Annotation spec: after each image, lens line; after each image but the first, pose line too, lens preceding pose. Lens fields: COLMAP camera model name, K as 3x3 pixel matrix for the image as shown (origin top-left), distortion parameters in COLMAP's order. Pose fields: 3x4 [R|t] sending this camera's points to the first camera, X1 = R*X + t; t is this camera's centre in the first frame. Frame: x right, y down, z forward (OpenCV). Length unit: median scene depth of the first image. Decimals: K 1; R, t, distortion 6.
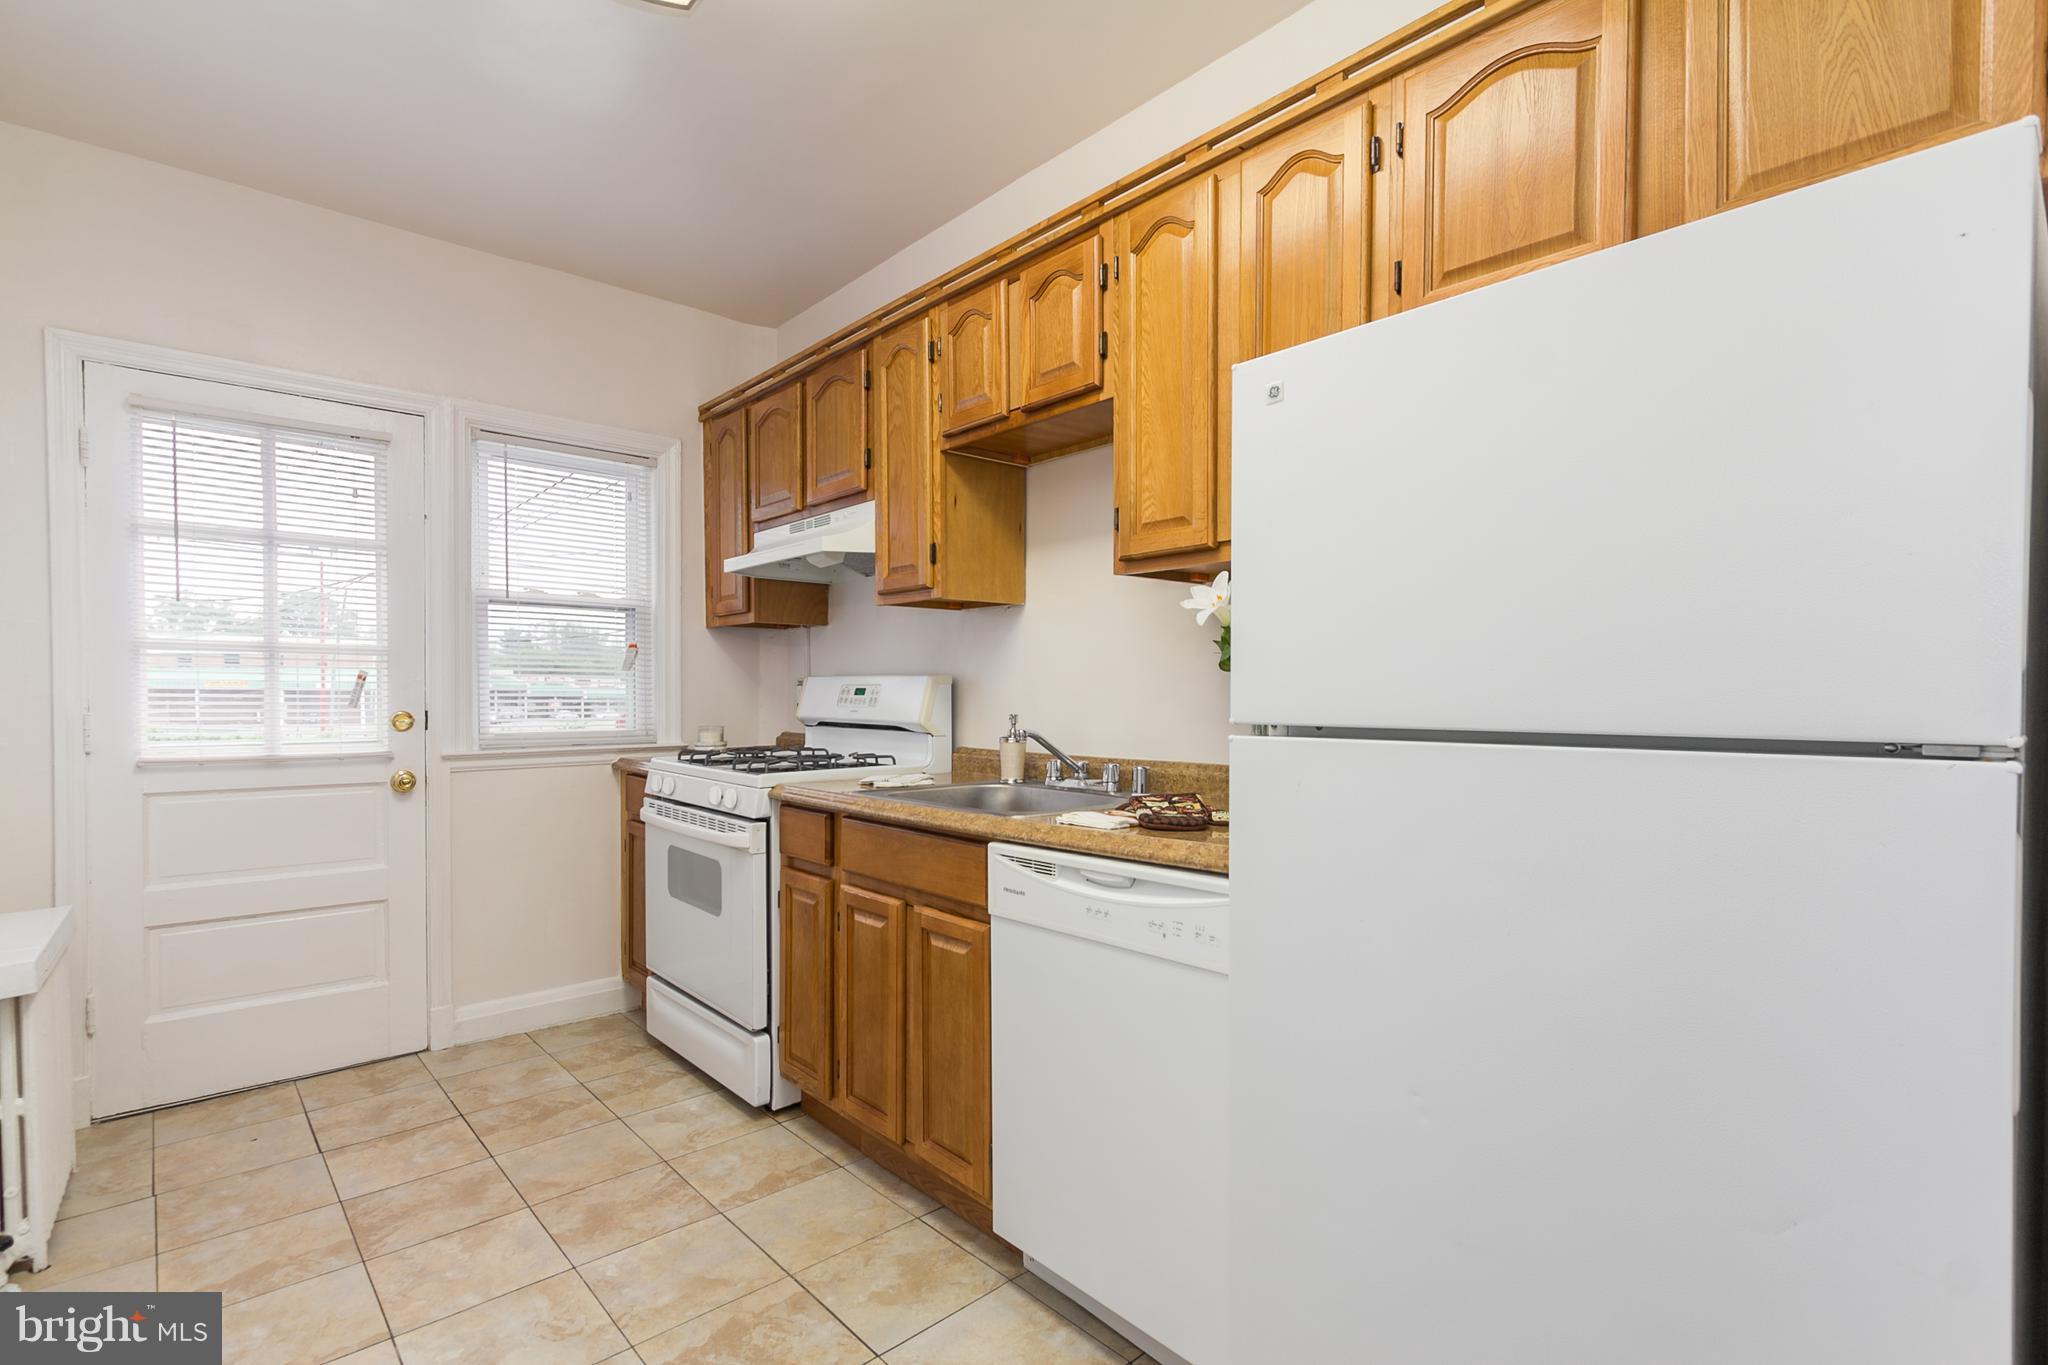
lens RADIAL K [[934.3, 0, 981.5], [0, 934.3, 699.3], [0, 0, 1]] dist [0.012029, -0.002502]
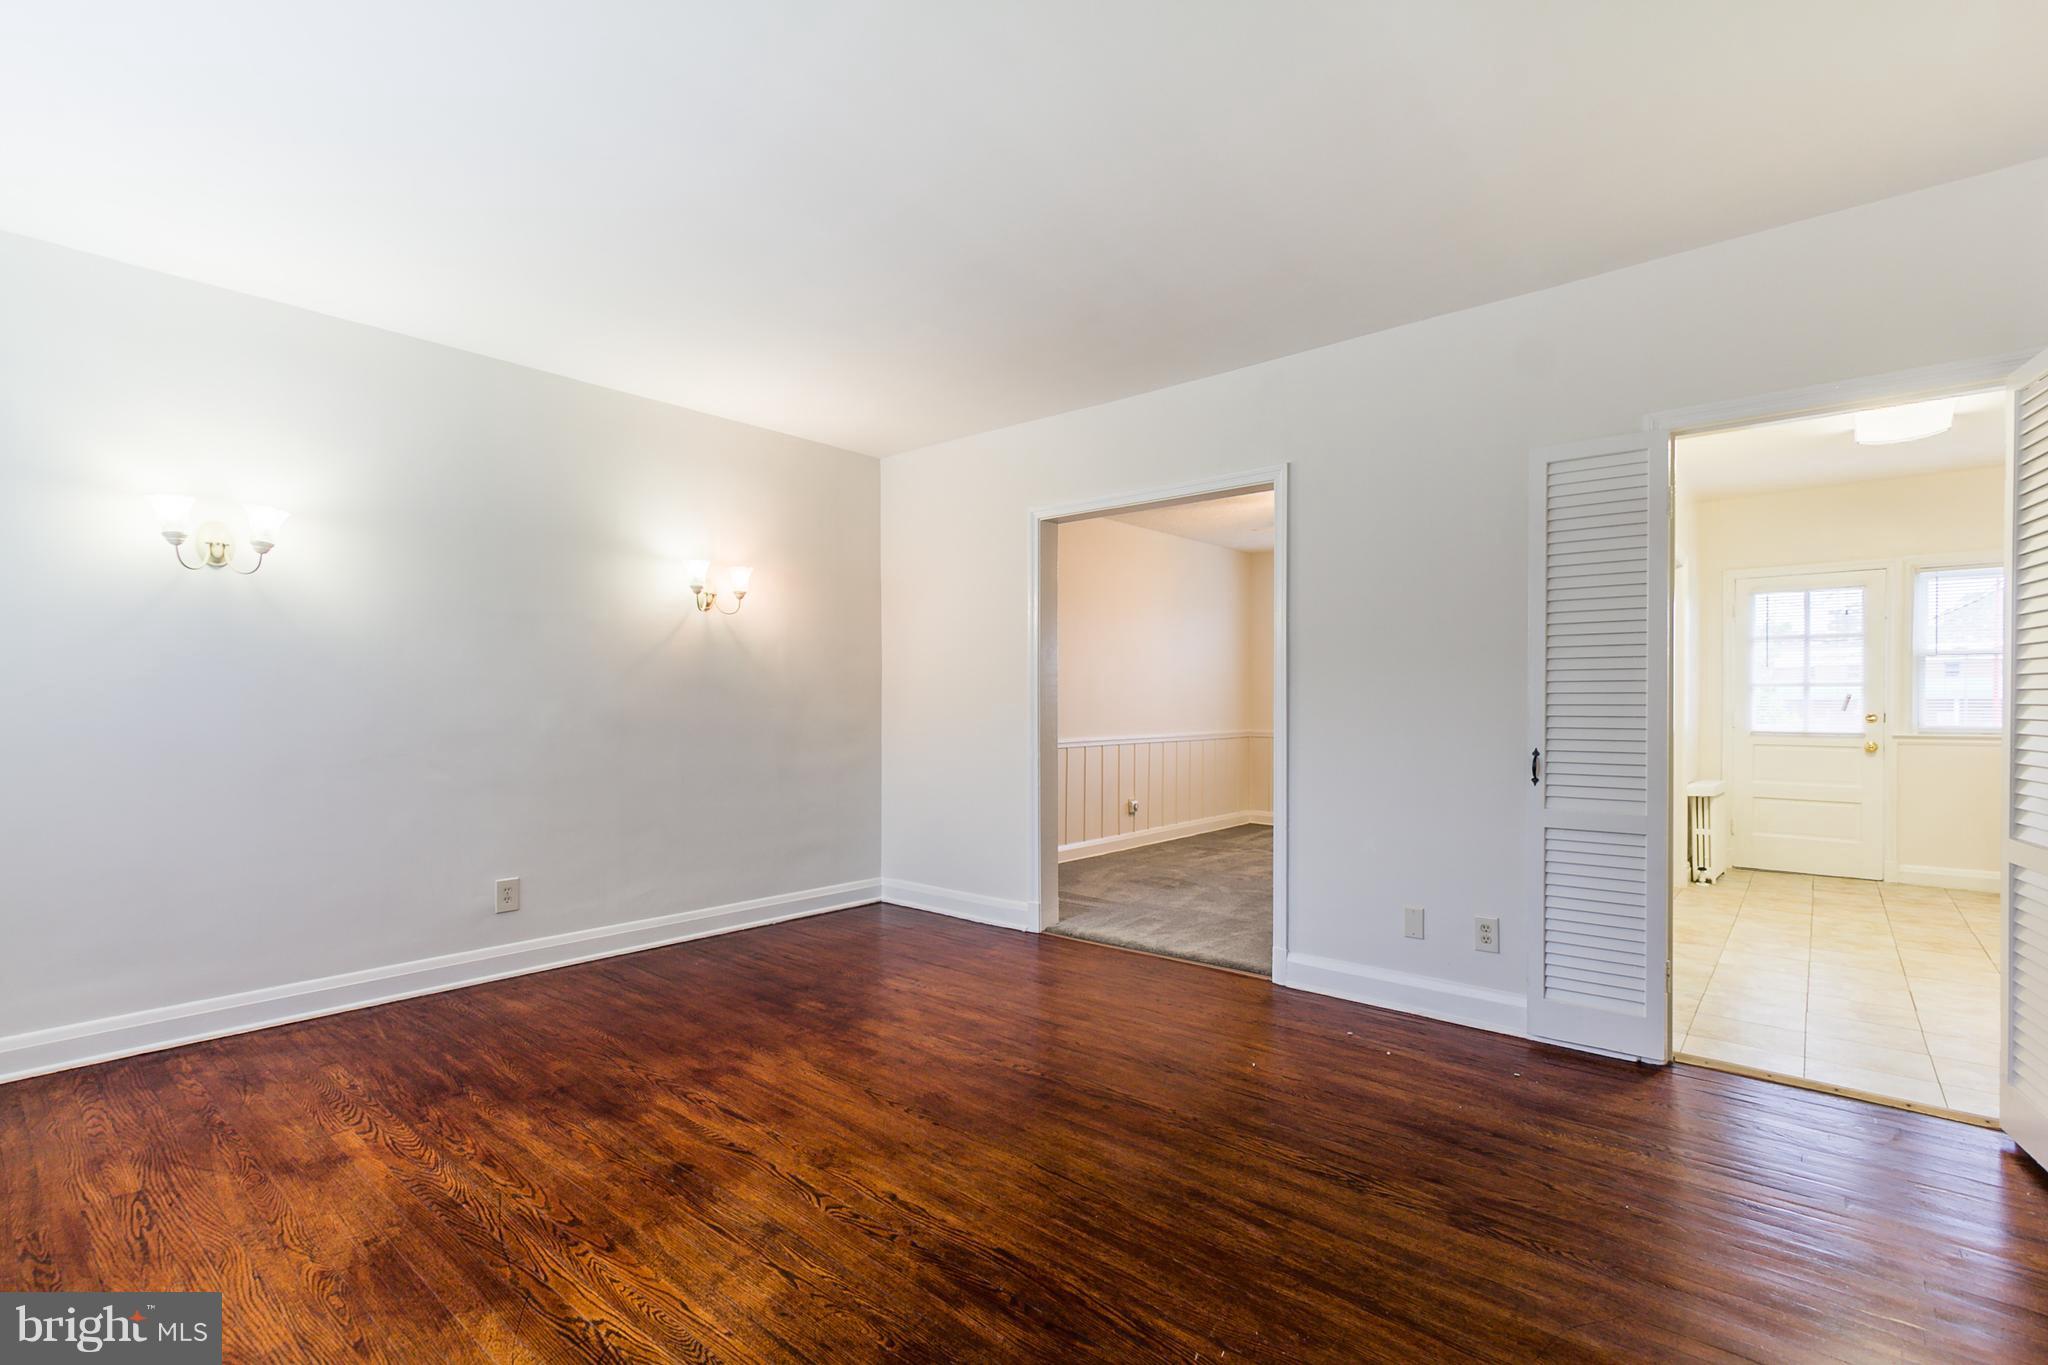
lens RADIAL K [[934.3, 0, 1026.7], [0, 934.3, 711.2], [0, 0, 1]] dist [0.012029, -0.002502]
pose [[0.143947, 0.009446, -0.989540, 1.343404], [-0.006378, 0.999943, 0.008618, 0.002483], [0.989565, 0.005071, 0.143999, -1.311727]]
